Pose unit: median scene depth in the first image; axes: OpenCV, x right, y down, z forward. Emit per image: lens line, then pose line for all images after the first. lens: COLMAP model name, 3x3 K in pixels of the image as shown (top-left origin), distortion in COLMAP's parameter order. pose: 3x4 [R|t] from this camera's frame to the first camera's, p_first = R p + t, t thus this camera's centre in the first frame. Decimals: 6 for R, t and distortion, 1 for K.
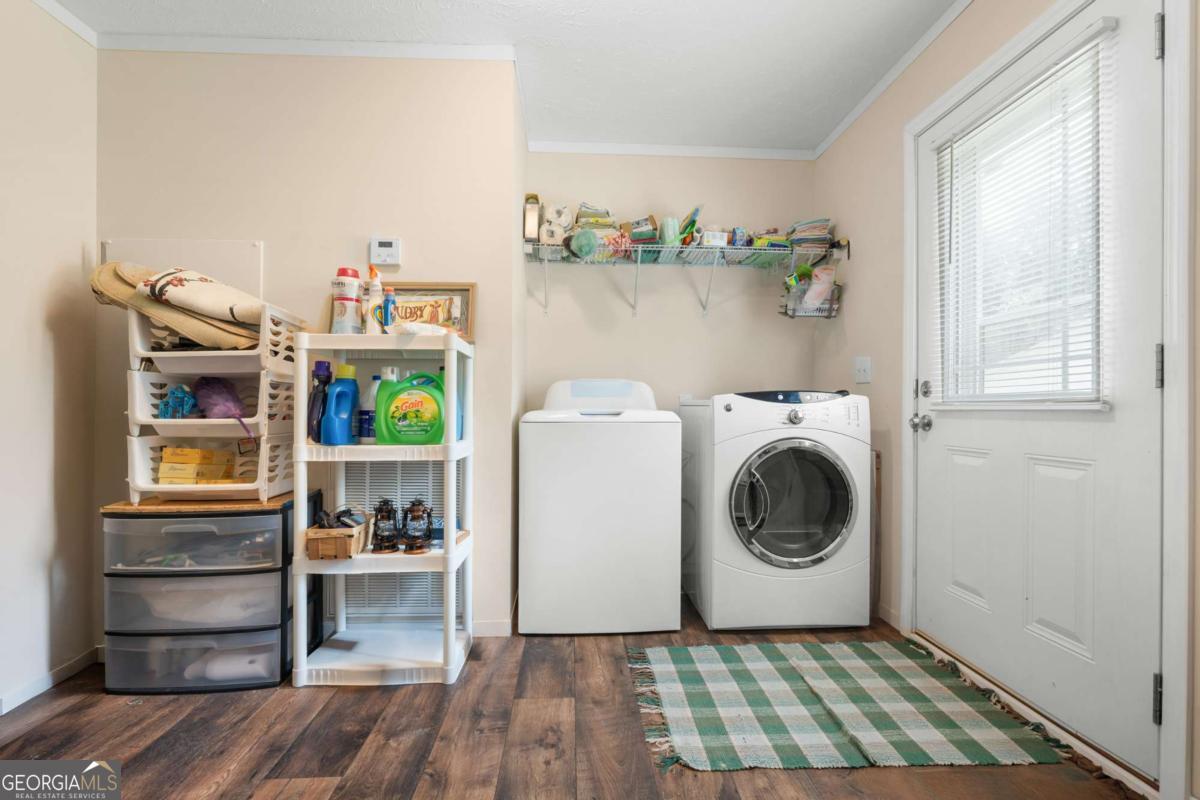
lens RADIAL K [[533.3, 0, 596.2], [0, 533.3, 402.8], [0, 0, 1]] dist [0.000590, 0.000027]
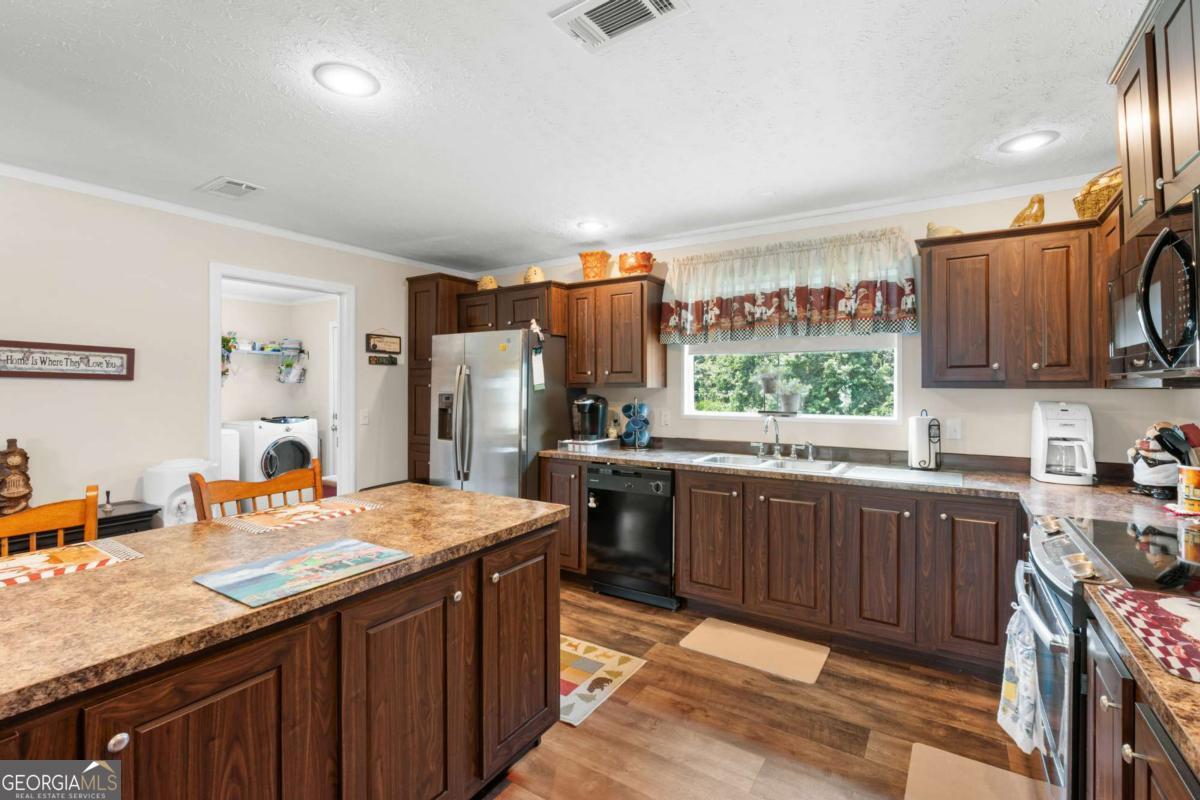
lens RADIAL K [[533.3, 0, 597.0], [0, 533.3, 389.6], [0, 0, 1]] dist [0.000590, 0.000027]
pose [[0.582875, -0.002971, 0.812556, -0.708559], [0.000426, 0.999994, 0.003350, -0.140249], [-0.812562, -0.001607, 0.582873, -1.430991]]
